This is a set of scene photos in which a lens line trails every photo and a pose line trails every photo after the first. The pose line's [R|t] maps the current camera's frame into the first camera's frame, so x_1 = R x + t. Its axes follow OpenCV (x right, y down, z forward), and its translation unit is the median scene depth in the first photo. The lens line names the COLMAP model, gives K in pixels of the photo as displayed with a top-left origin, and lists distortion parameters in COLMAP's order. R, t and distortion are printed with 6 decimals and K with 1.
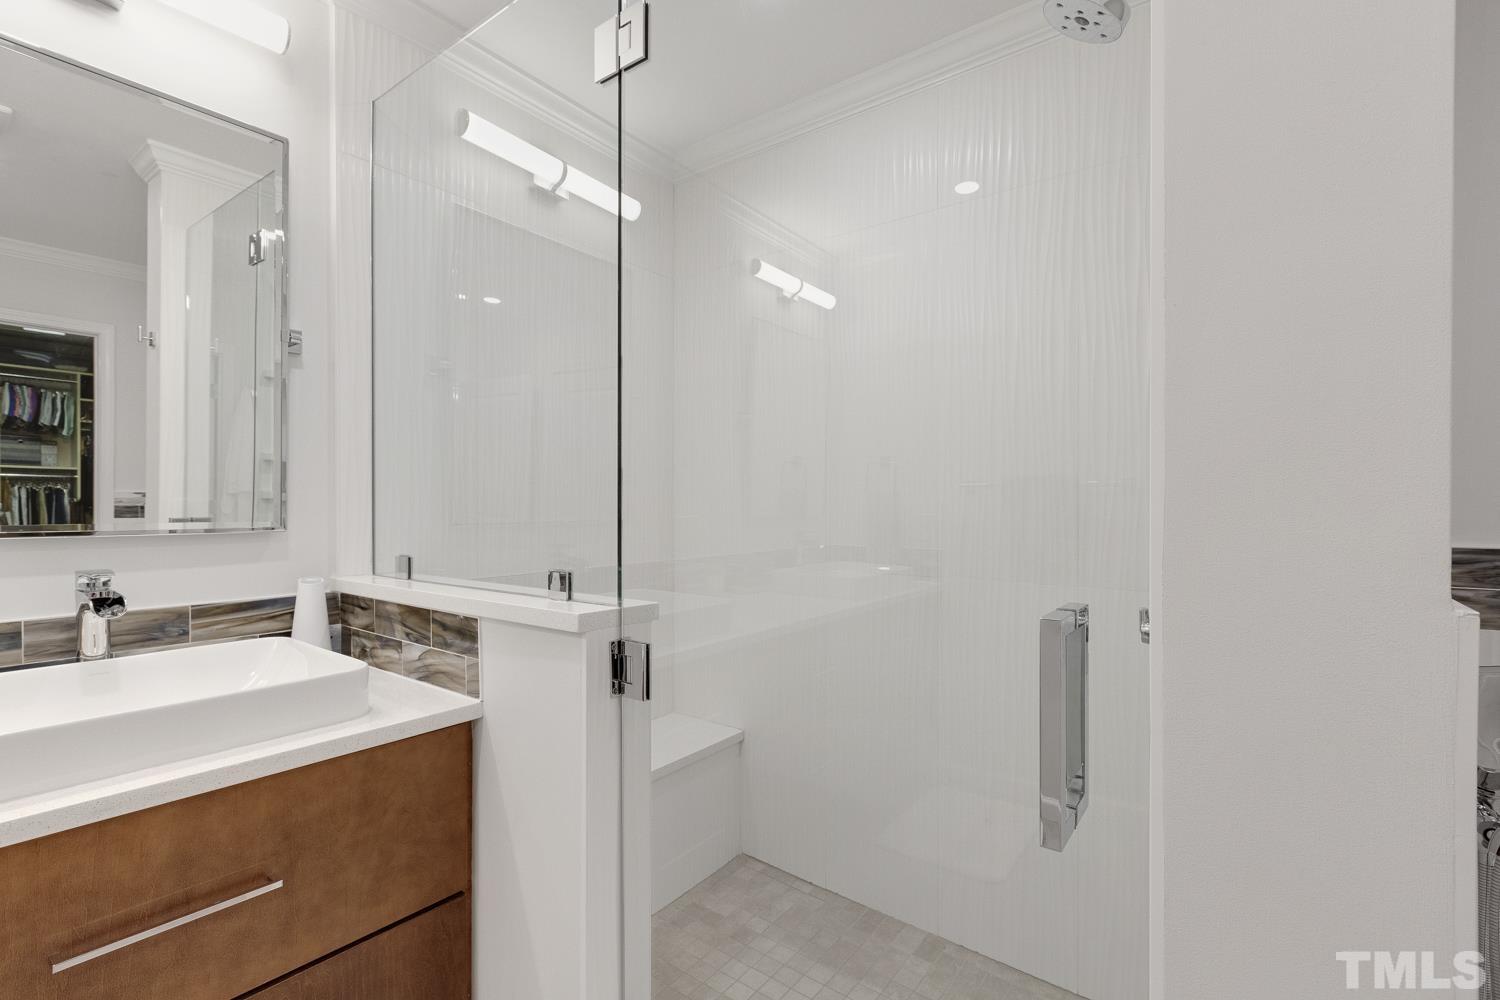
lens RADIAL K [[684.0, 0, 750.6], [0, 684.0, 501.4], [0, 0, 1]] dist [0.000481, 0.000945]
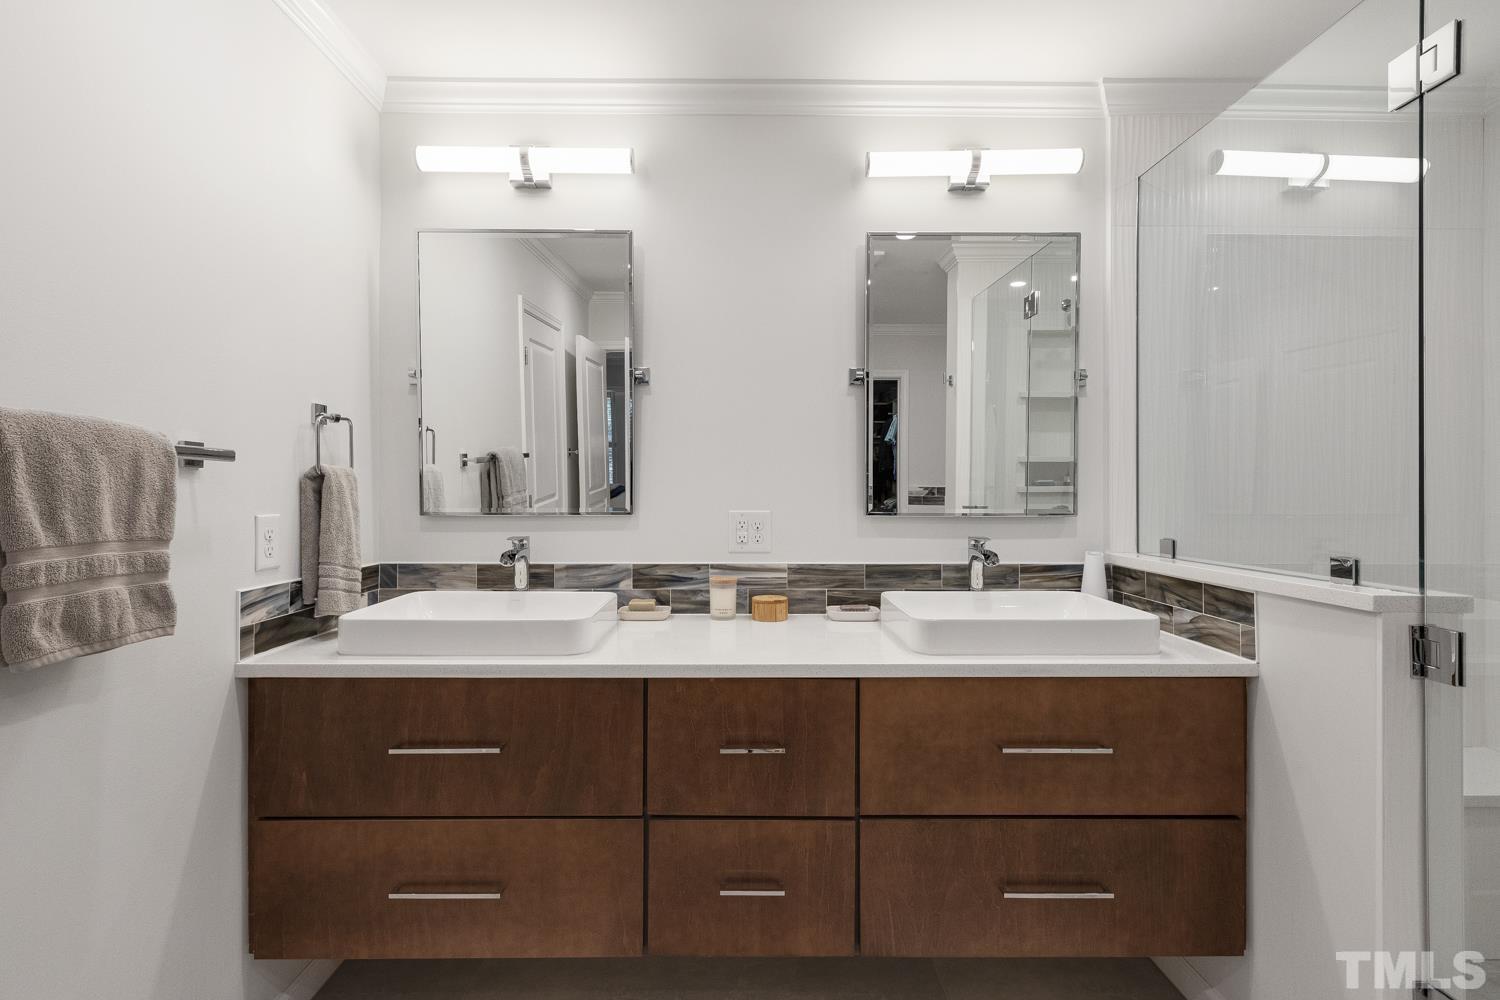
lens RADIAL K [[684.0, 0, 750.6], [0, 684.0, 492.7], [0, 0, 1]] dist [0.000481, 0.000945]
pose [[0.603899, -0.001560, -0.797060, 0.024925], [0.003278, 0.999994, 0.000526, -0.008339], [0.797054, -0.002931, 0.603900, -0.421314]]
